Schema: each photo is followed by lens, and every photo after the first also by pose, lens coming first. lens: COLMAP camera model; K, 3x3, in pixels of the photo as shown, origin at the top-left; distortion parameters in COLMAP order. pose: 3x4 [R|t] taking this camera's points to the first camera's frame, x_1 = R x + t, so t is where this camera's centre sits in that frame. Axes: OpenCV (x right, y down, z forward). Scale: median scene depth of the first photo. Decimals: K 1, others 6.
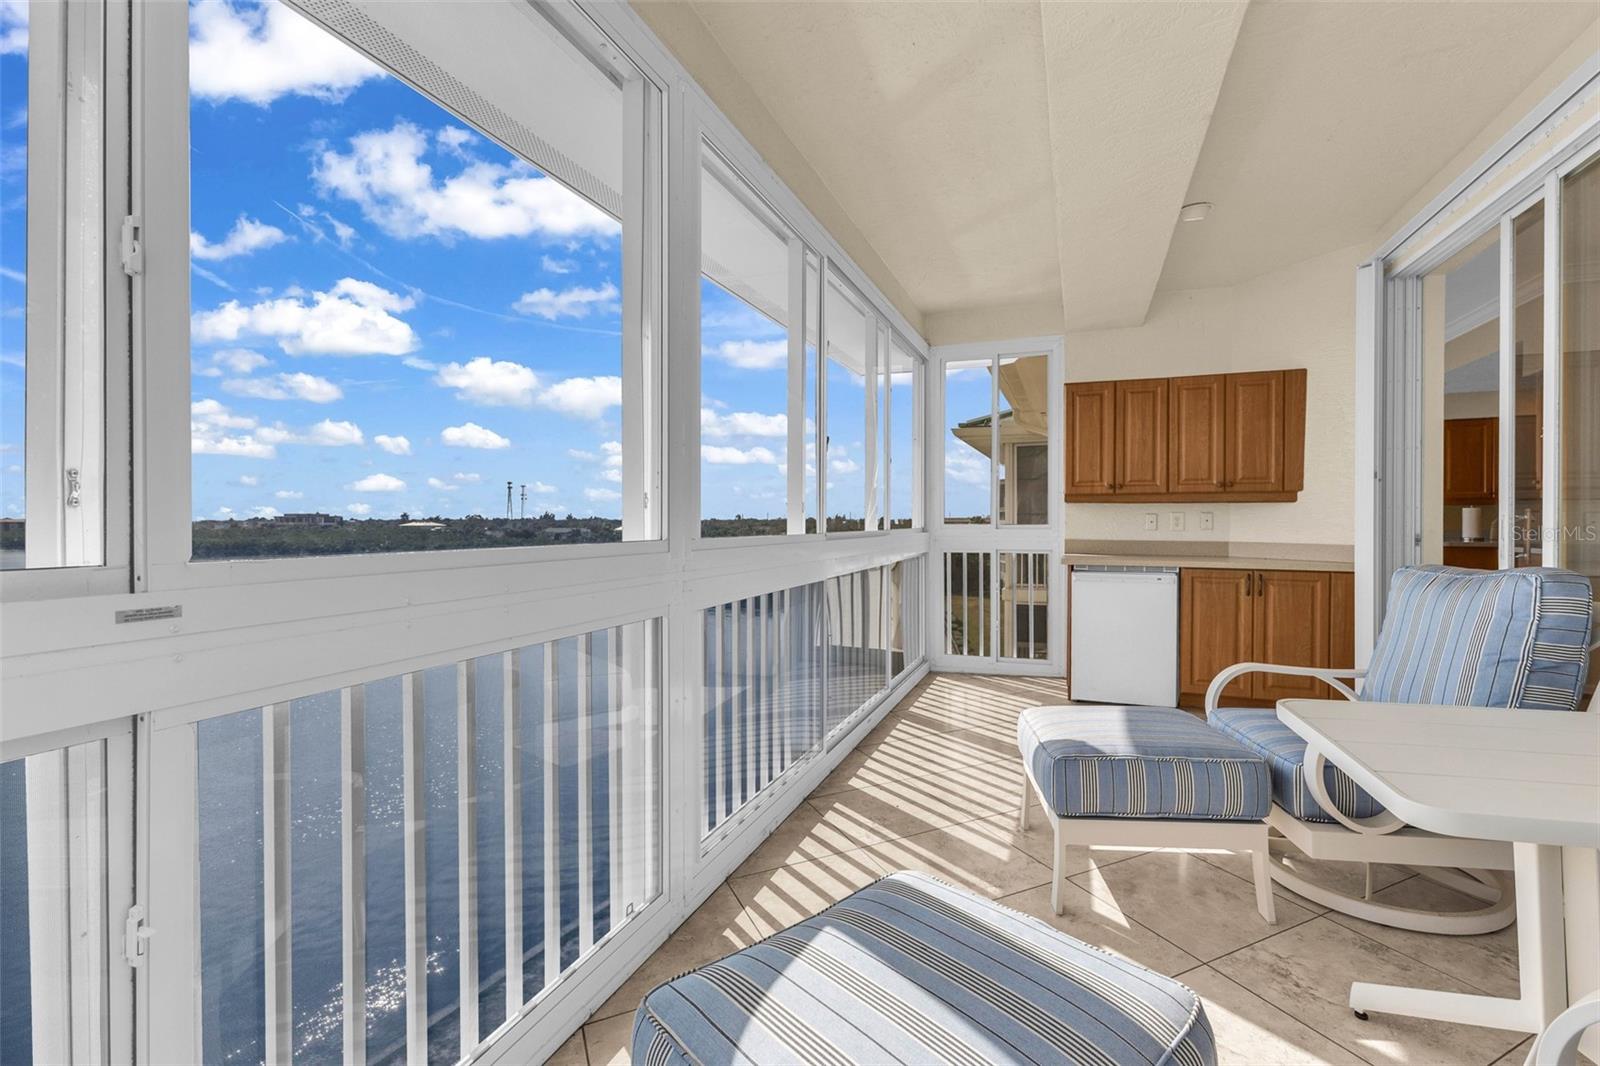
lens RADIAL K [[699.8, 0, 831.0], [0, 699.8, 529.3], [0, 0, 1]] dist [0.002371, 0.000085]
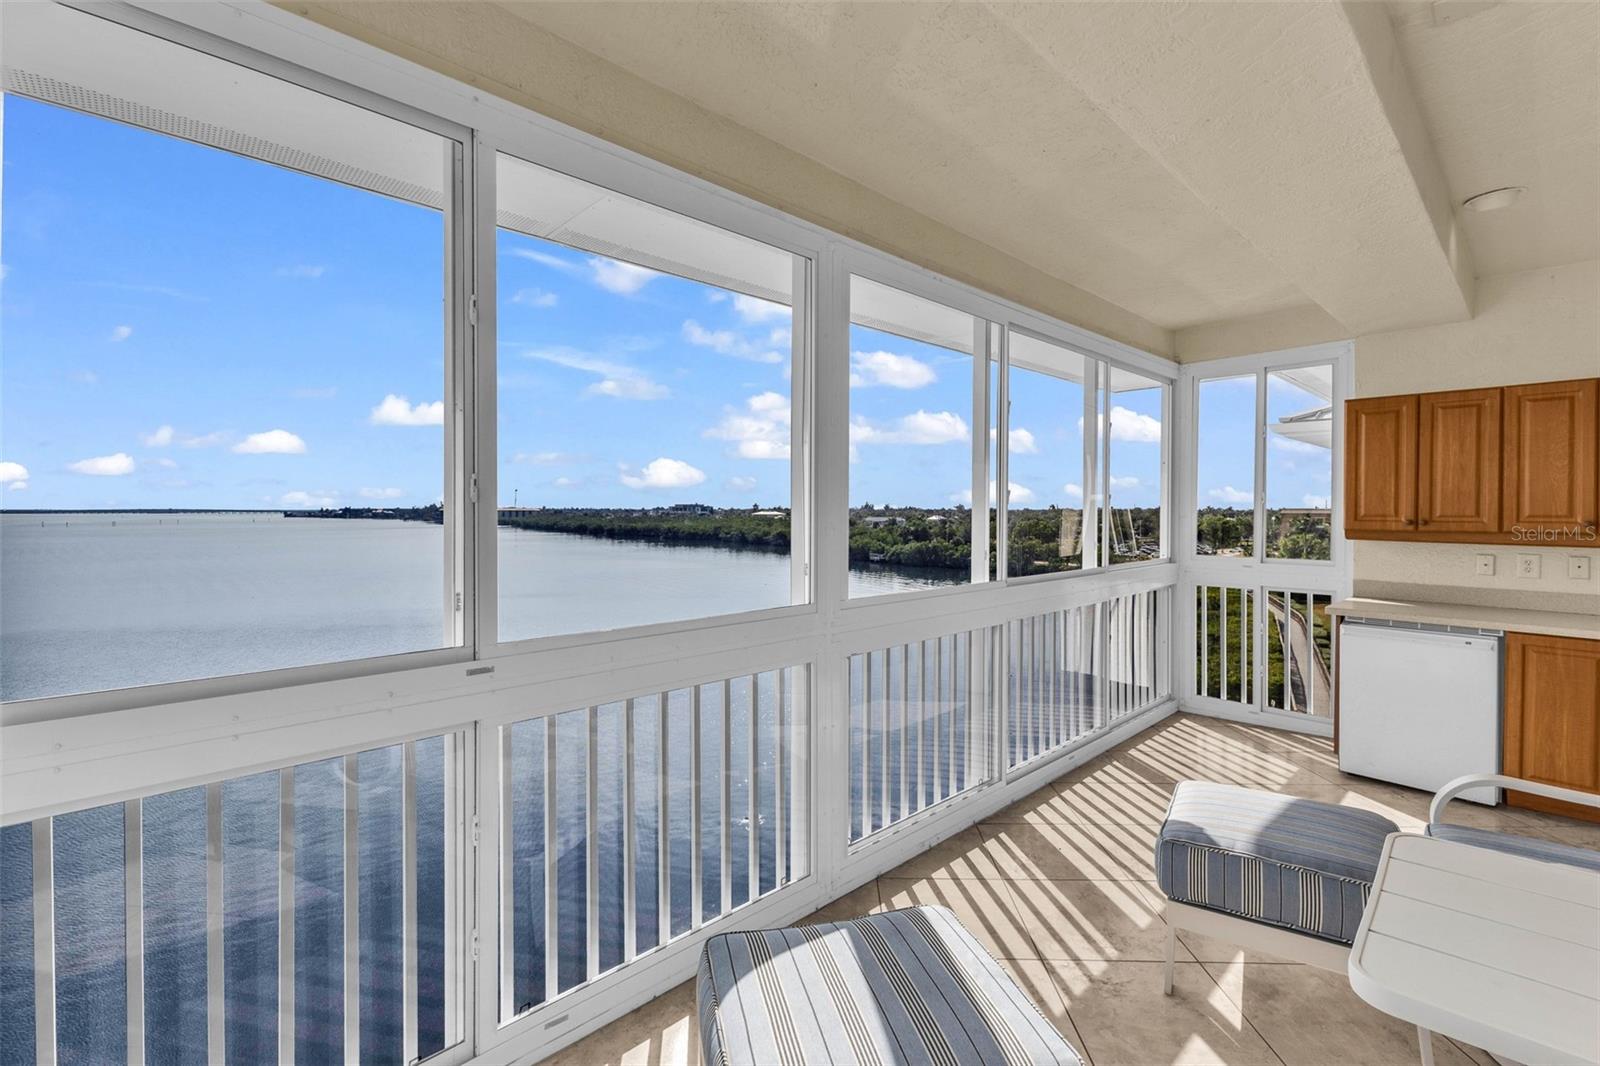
lens RADIAL K [[684.8, 0, 796.5], [0, 684.8, 525.2], [0, 0, 1]] dist [0.006837, -0.000275]
pose [[0.886056, 0.010122, -0.463467, 0.175270], [-0.007531, 0.999944, 0.007440, -0.076127], [0.463516, -0.003101, 0.886083, -0.075328]]
